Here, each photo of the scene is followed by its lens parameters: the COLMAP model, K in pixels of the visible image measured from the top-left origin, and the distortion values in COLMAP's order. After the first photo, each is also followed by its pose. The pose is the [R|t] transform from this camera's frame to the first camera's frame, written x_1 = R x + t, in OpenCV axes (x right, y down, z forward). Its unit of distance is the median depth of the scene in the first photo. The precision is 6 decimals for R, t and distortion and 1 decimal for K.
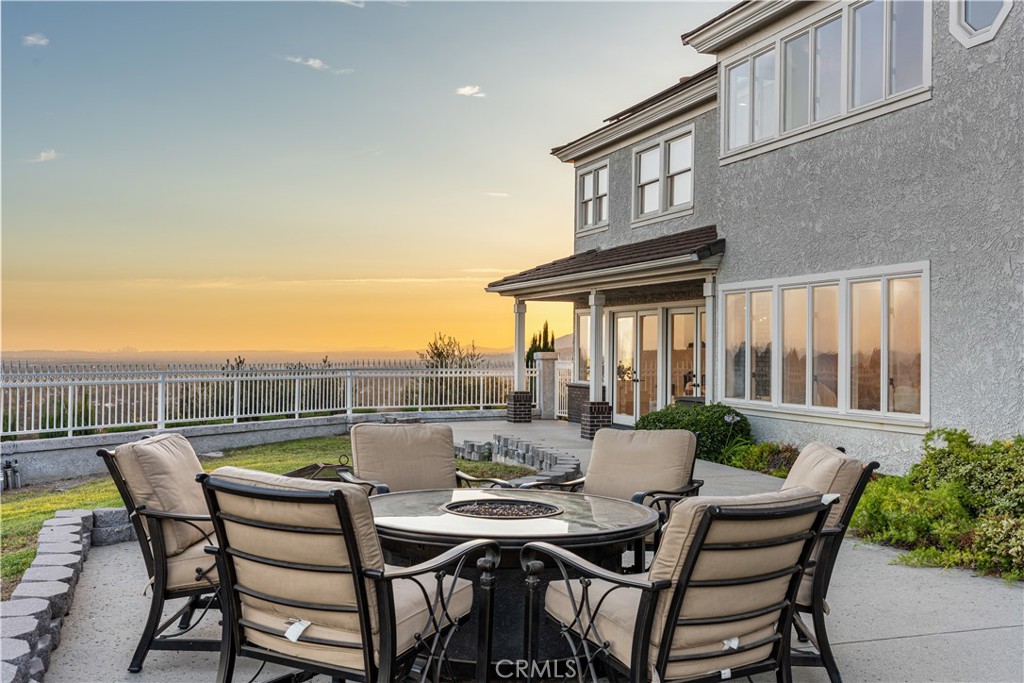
lens RADIAL K [[1020.2, 0, 512.0], [0, 1020.2, 341.5], [0, 0, 1]] dist [0.000023, -0.000058]
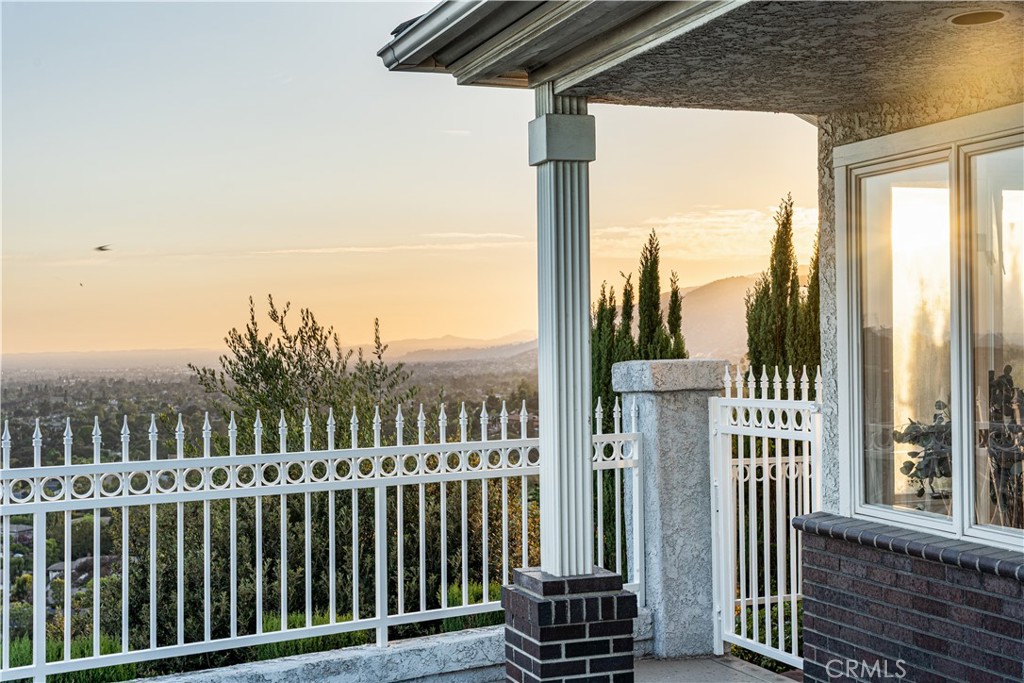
lens RADIAL K [[1403.7, 0, 512.0], [0, 1403.7, 341.5], [0, 0, 1]] dist [0.001955, 0.000836]
pose [[0.999602, -0.023642, 0.015371, -0.006178], [0.023512, 0.999687, 0.008601, 0.002854], [-0.015570, -0.008236, 0.999845, 0.690805]]
